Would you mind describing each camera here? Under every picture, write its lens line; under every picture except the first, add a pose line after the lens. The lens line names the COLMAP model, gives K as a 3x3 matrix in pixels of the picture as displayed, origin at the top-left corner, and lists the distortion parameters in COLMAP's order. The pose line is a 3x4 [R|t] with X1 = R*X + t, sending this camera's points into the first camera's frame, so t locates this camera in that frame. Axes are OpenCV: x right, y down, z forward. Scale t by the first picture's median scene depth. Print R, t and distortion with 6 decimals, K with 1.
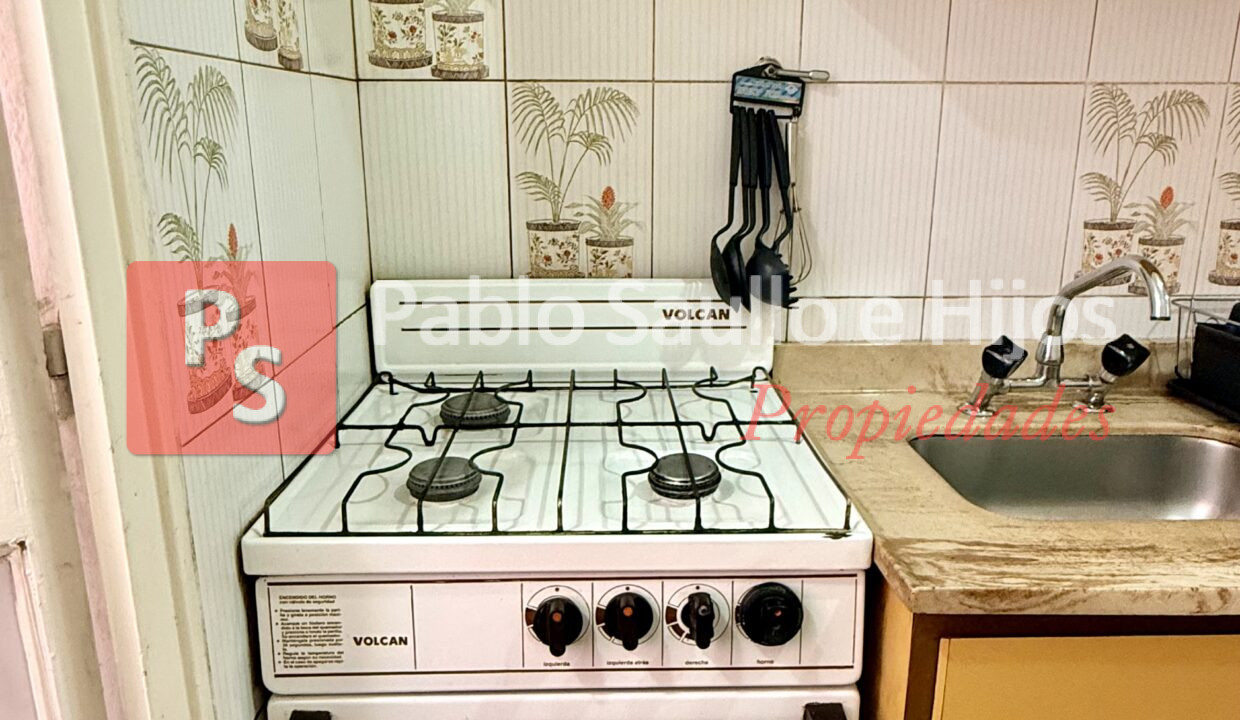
lens RADIAL K [[883.1, 0, 622.9], [0, 883.1, 358.4], [0, 0, 1]] dist [0.002987, -0.005918]
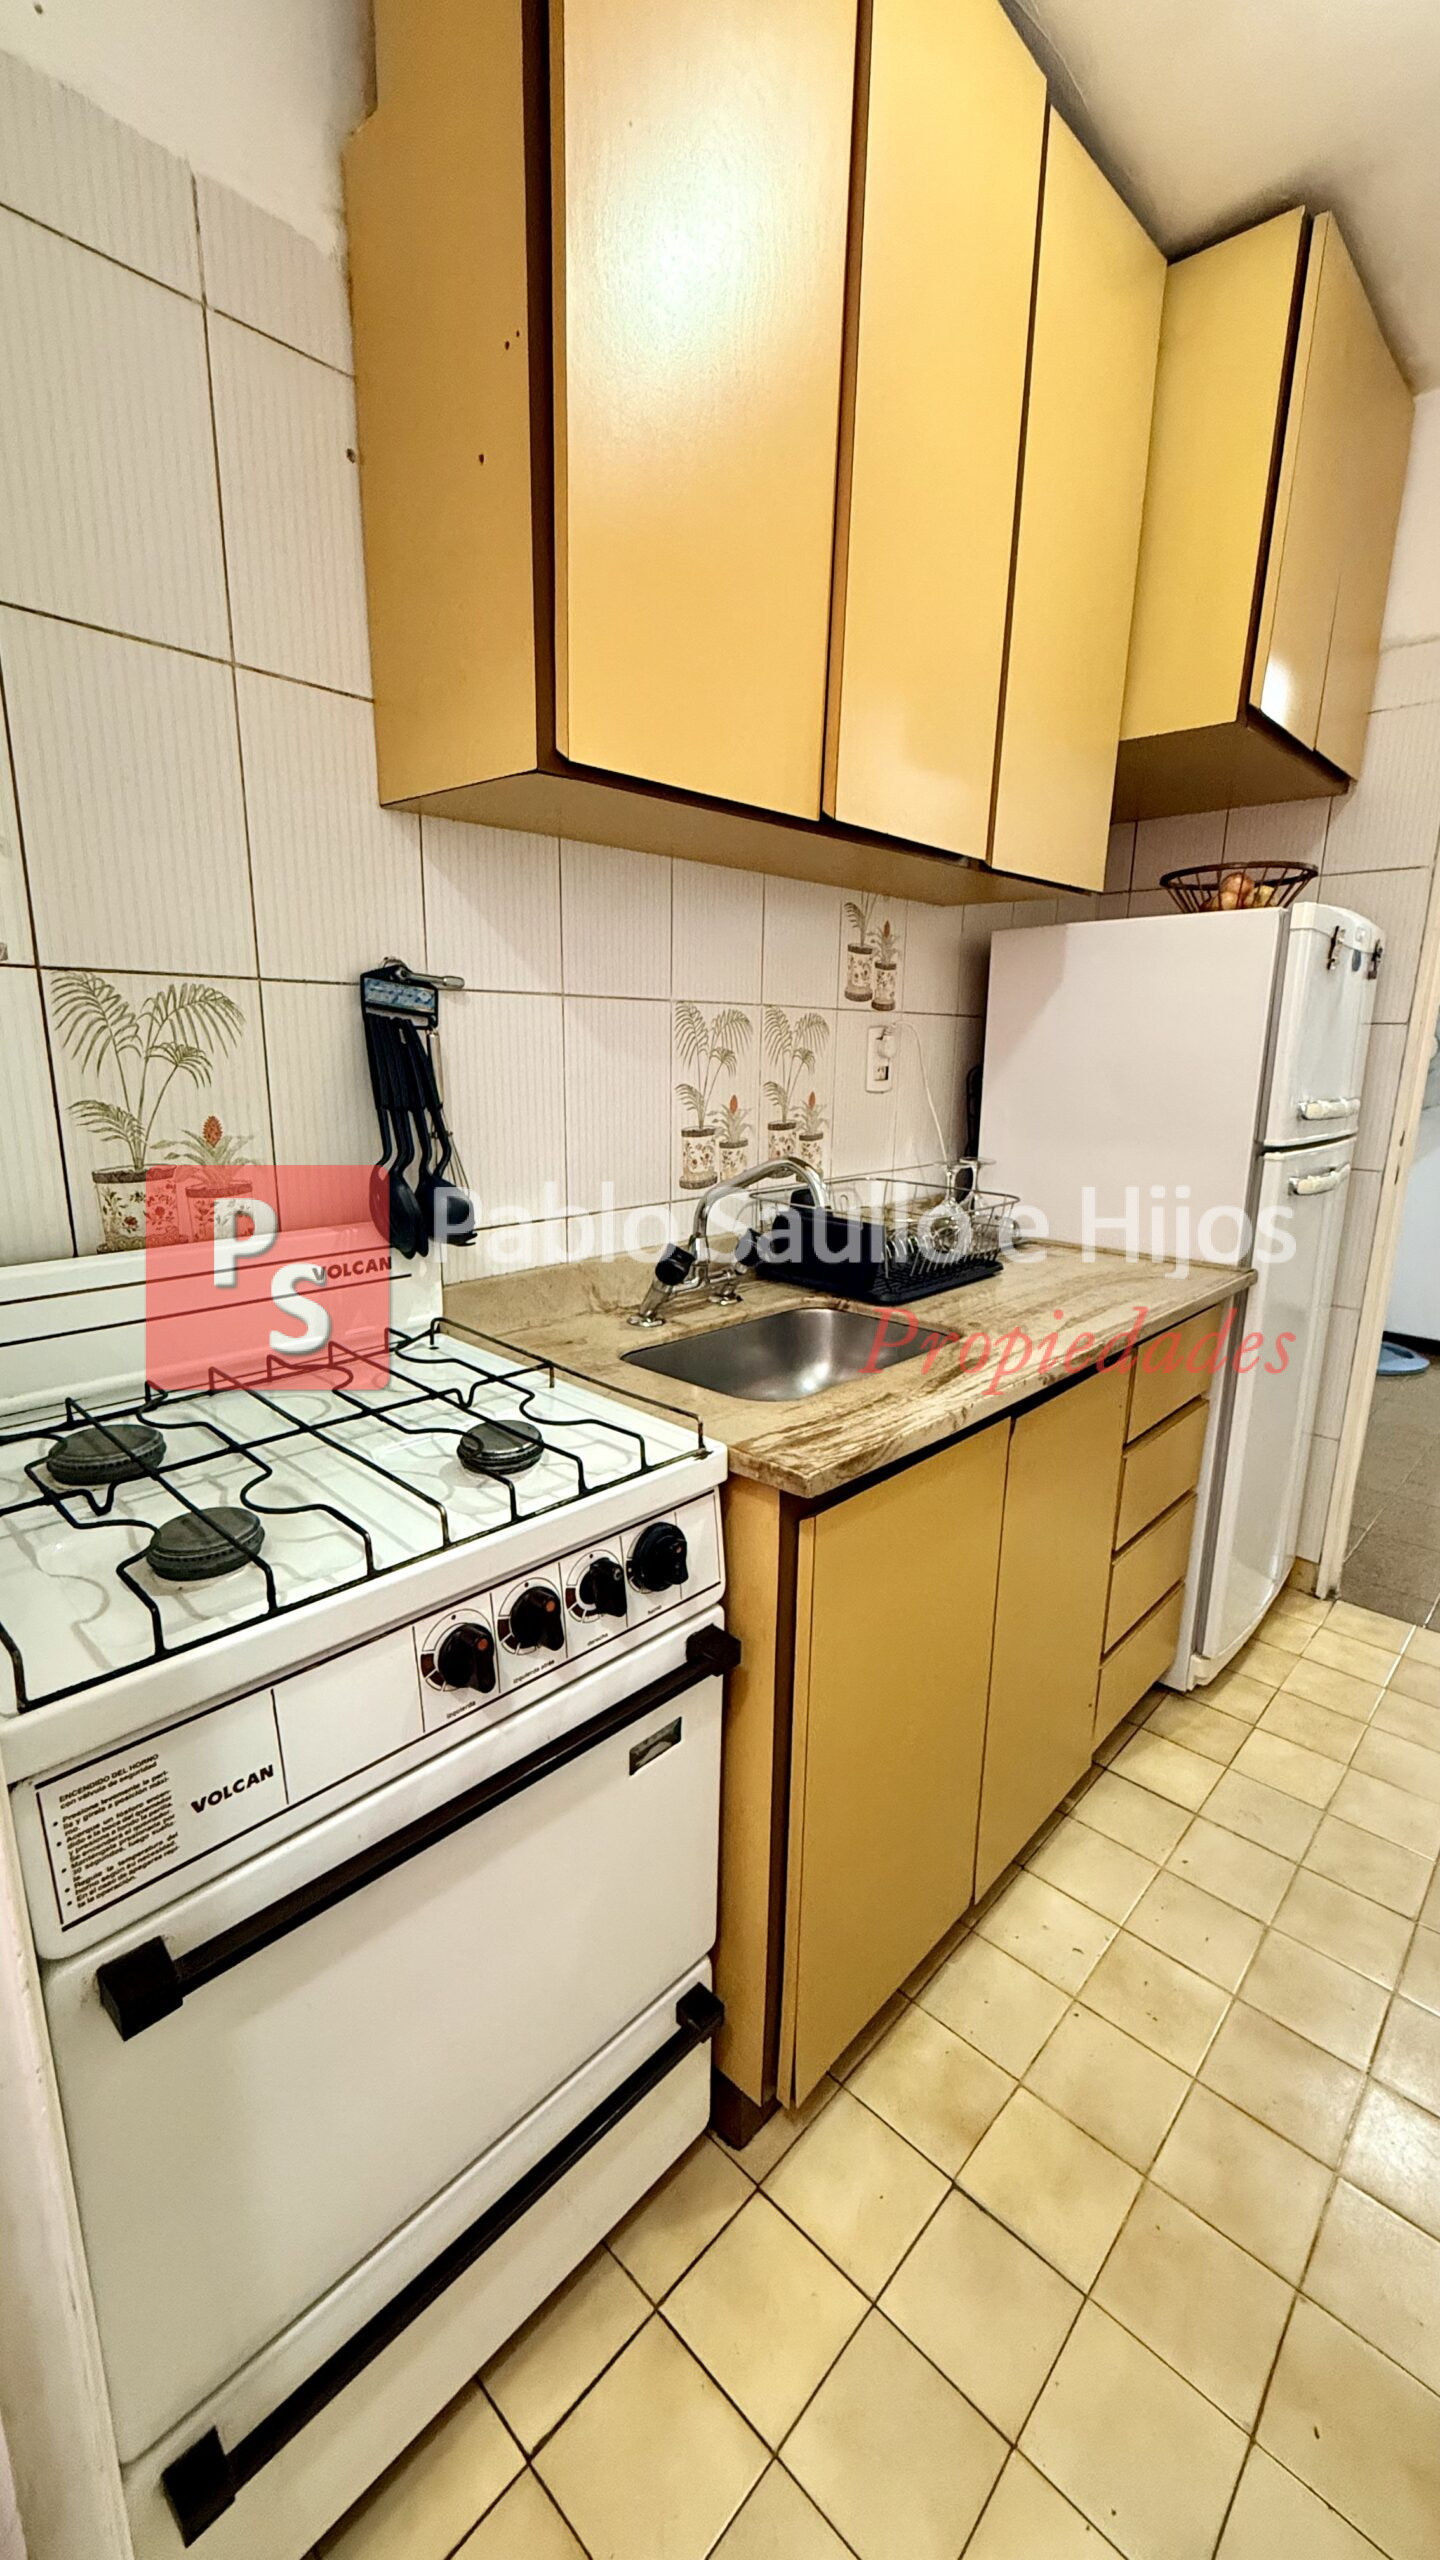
lens RADIAL K [[1020.7, 0, 718.7], [0, 1020.7, 1279.4], [0, 0, 1]] dist [-0.001396, 0.000668]
pose [[0.712280, -0.152251, 0.685184, -0.339595], [0.165355, 0.985113, 0.047004, -0.030073], [-0.682140, 0.079818, 0.726852, 0.097402]]
